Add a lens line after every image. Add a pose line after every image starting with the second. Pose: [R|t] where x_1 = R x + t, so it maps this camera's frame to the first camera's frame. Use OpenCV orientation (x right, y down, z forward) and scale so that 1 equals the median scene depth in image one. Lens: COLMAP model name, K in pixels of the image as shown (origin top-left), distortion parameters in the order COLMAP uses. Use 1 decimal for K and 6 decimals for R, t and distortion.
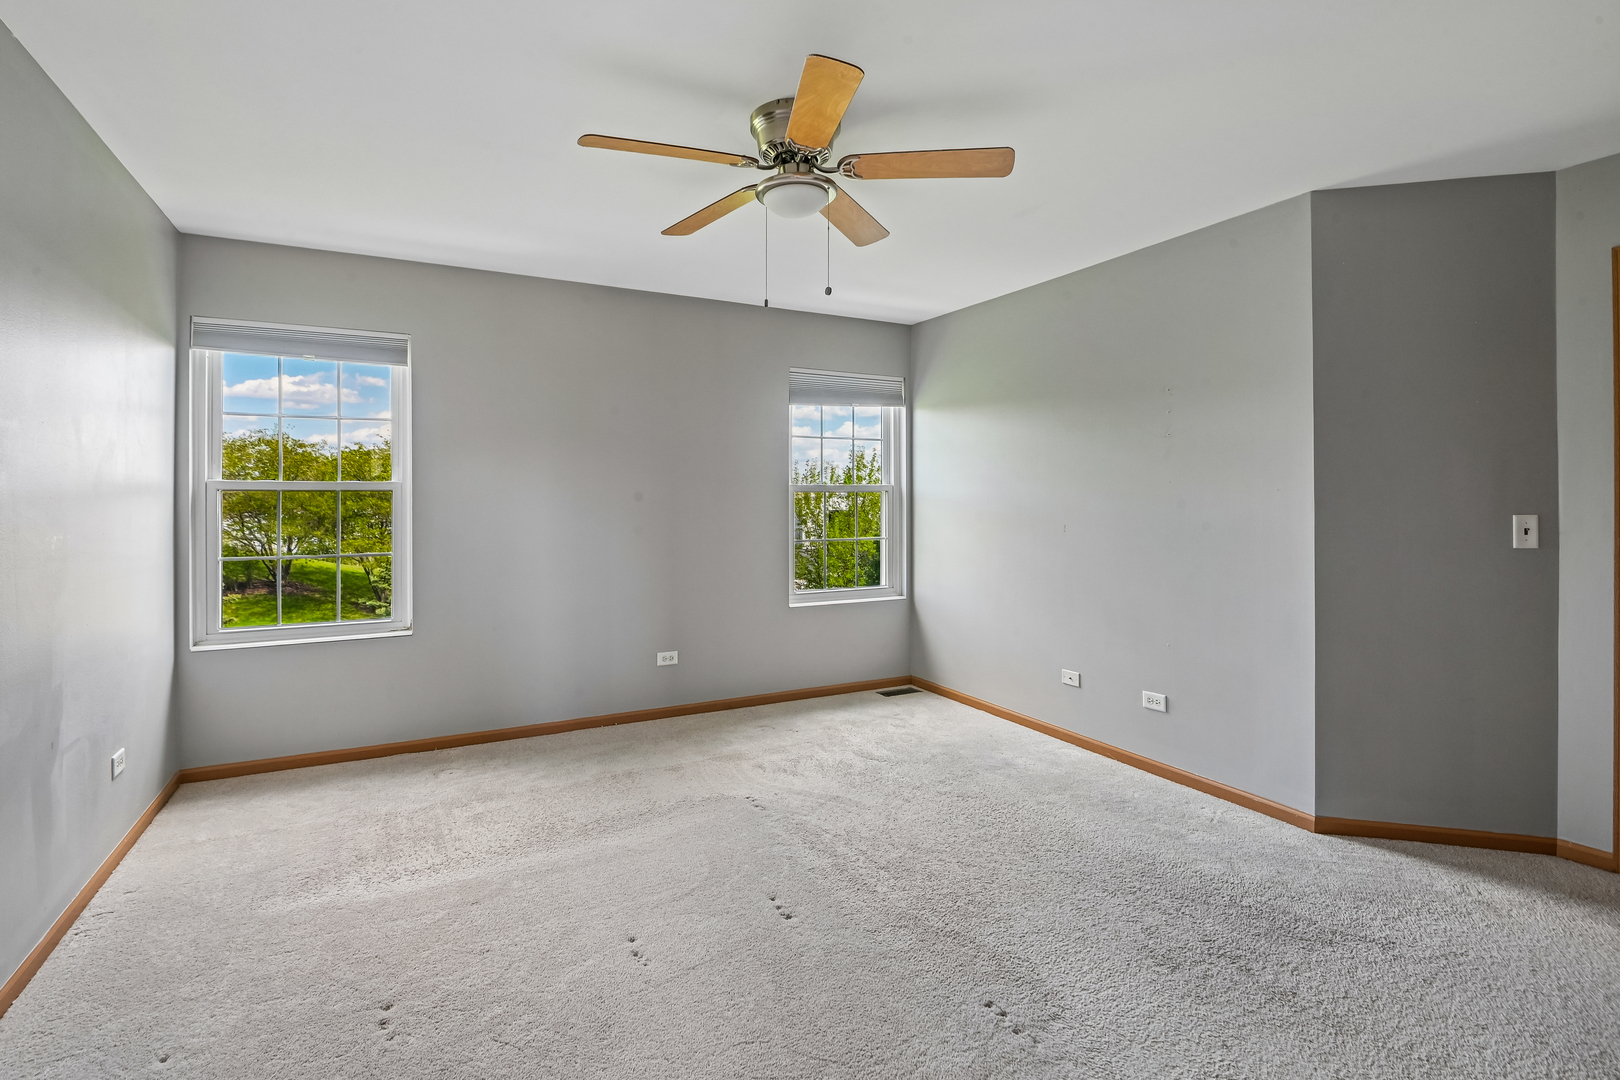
lens RADIAL K [[762.0, 0, 810.2], [0, 762.0, 496.4], [0, 0, 1]] dist [0.004127, -0.012197]
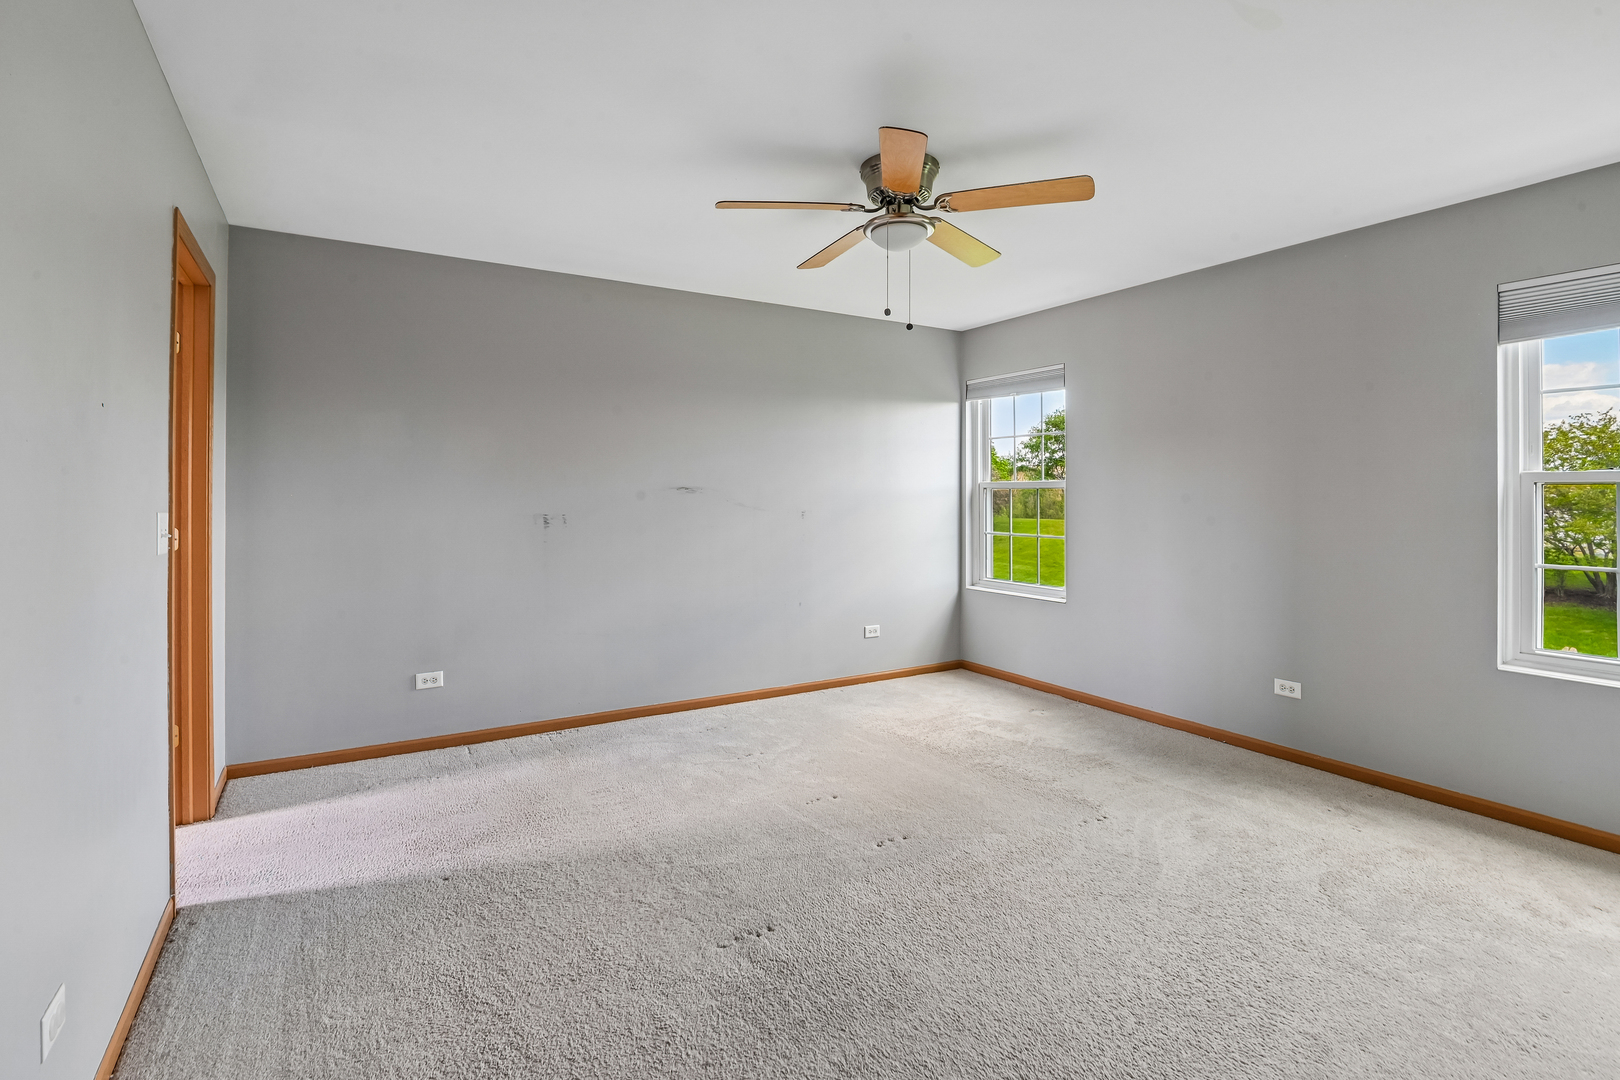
lens RADIAL K [[777.5, 0, 803.5], [0, 777.5, 484.2], [0, 0, 1]] dist [-0.003337, -0.000464]
pose [[0.045518, -0.013488, -0.998872, 0.807493], [-0.000768, 0.999908, -0.013537, 0.004824], [0.998963, 0.001383, 0.045503, 0.565278]]
